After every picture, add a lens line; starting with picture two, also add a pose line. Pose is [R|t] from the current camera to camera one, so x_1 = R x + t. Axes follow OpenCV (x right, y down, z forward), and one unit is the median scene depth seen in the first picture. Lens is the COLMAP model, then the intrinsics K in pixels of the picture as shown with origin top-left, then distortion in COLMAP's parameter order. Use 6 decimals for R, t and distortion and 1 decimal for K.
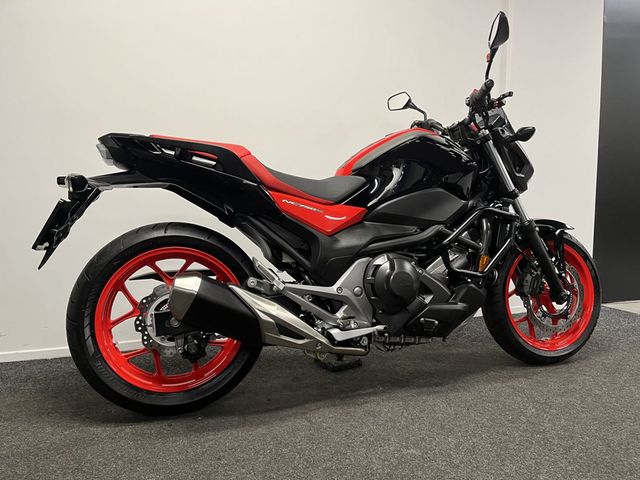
lens RADIAL K [[473.5, 0, 320.0], [0, 473.5, 240.0], [0, 0, 1]] dist [0.051851, -0.001161]
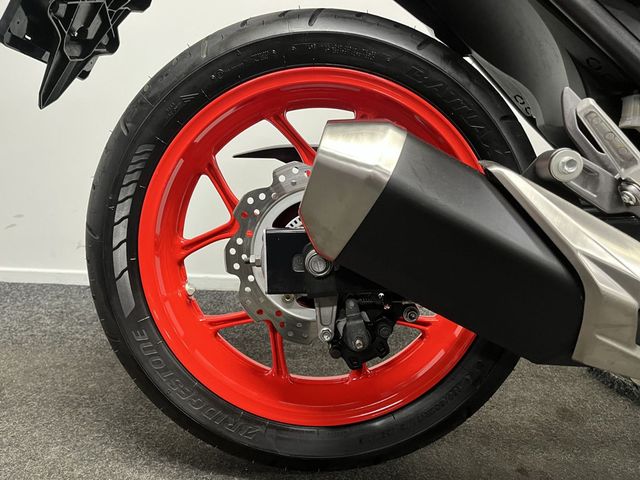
lens RADIAL K [[473.5, 0, 320.0], [0, 473.5, 240.0], [0, 0, 1]] dist [0.051851, -0.001161]
pose [[0.943455, 0.108530, -0.313230, -0.181624], [-0.068817, 0.988426, 0.135199, 0.101134], [0.324278, -0.105998, 0.940004, 0.631062]]
